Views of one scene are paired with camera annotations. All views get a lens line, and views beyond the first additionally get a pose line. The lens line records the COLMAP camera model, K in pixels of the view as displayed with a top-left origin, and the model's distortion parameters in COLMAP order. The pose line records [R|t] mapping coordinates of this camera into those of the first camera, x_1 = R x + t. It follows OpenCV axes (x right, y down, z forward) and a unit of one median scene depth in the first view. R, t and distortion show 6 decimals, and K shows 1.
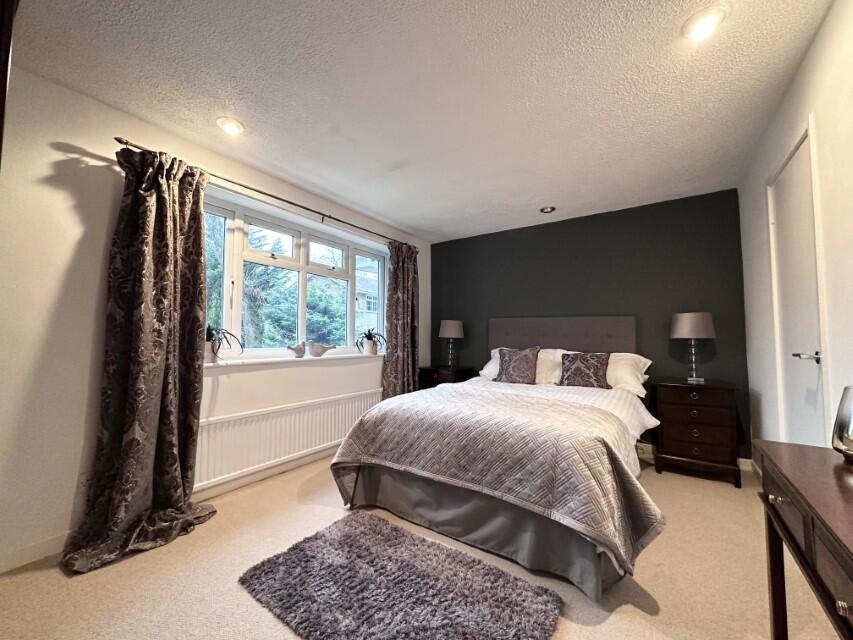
lens RADIAL K [[339.1, 0, 426.5], [0, 339.1, 320.0], [0, 0, 1]] dist [-0.000708, 0.000237]
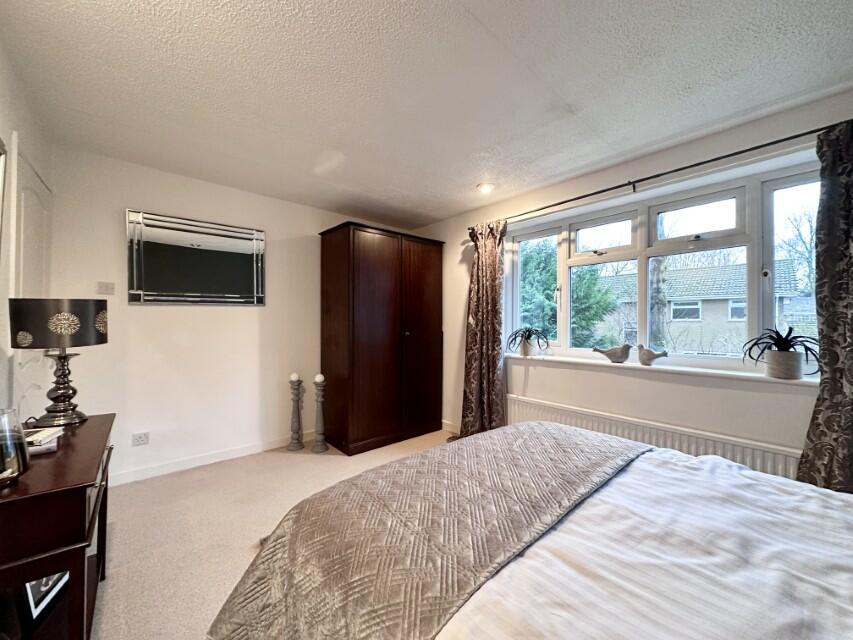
lens RADIAL K [[339.1, 0, 426.5], [0, 339.1, 320.0], [0, 0, 1]] dist [-0.000708, 0.000237]
pose [[-0.261297, -0.015624, -0.965132, 0.561551], [0.040318, 0.998820, -0.027085, 0.006082], [0.964416, -0.045989, -0.260359, 0.734942]]
